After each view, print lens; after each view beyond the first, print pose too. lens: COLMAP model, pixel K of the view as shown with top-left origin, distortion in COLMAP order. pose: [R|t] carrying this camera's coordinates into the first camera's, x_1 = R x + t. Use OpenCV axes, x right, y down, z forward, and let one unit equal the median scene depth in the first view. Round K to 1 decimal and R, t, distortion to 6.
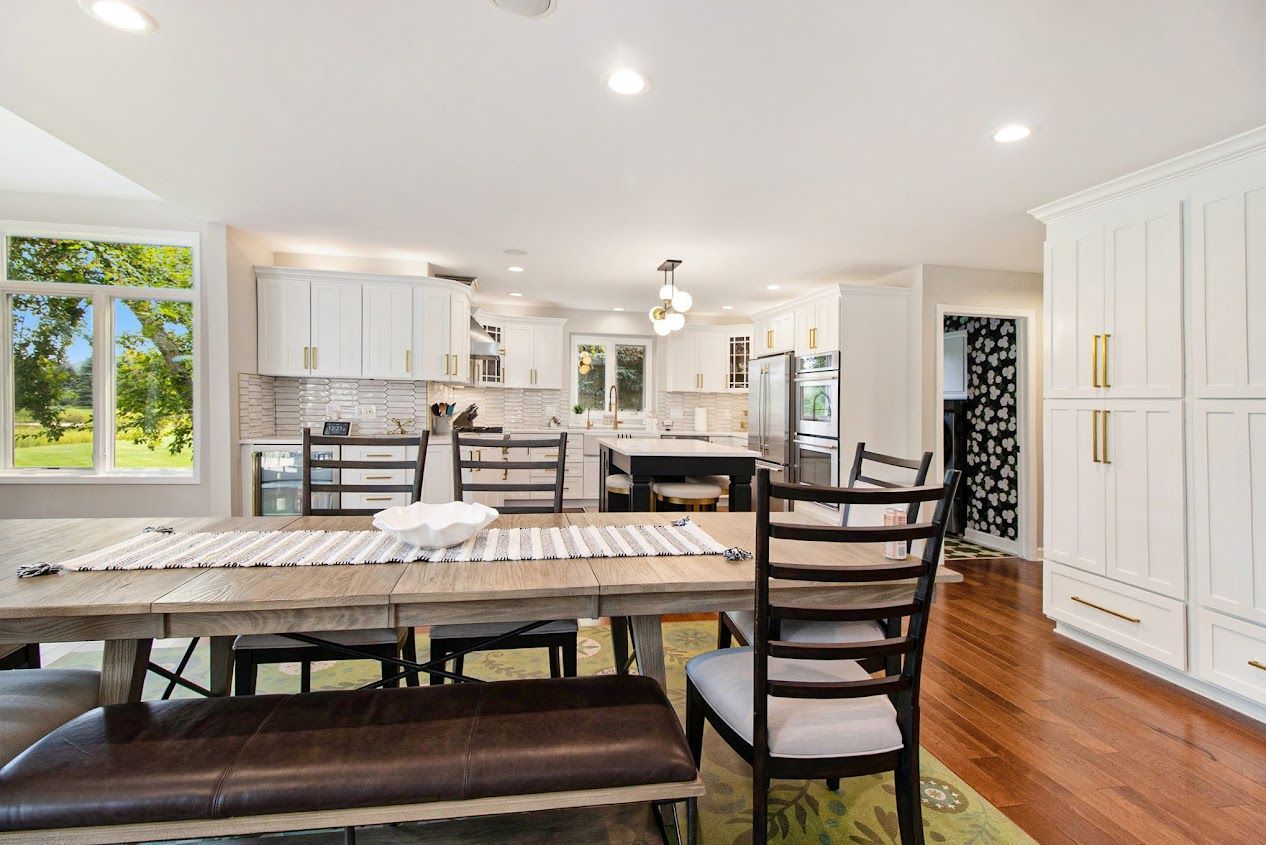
lens RADIAL K [[585.9, 0, 632.8], [0, 585.9, 408.1], [0, 0, 1]] dist [-0.000838, -0.000193]
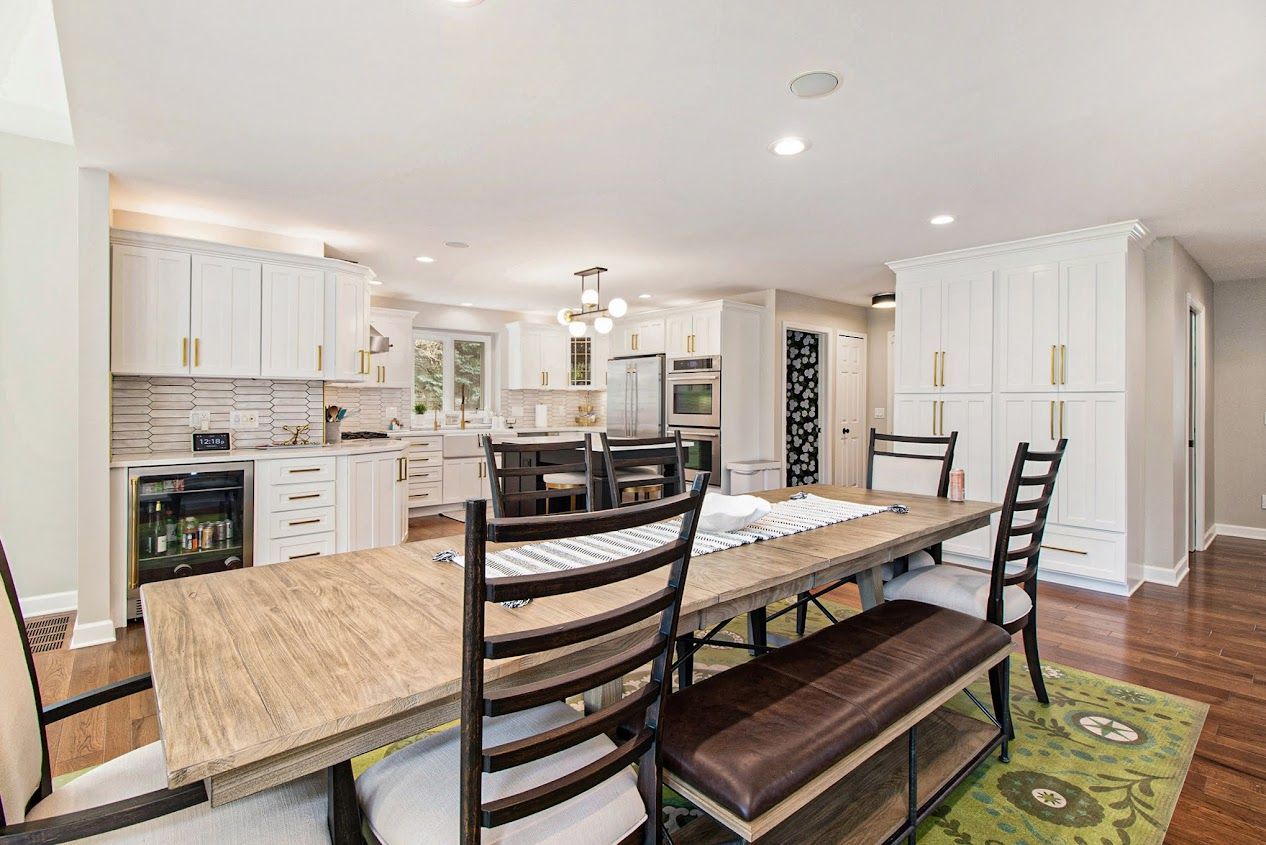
lens RADIAL K [[590.0, 0, 626.7], [0, 590.0, 414.2], [0, 0, 1]] dist [-0.002285, -0.000068]
pose [[0.872167, -0.029797, 0.488299, -0.376482], [0.020152, 0.999484, 0.024997, -0.009821], [-0.488792, -0.011961, 0.872318, 0.029287]]
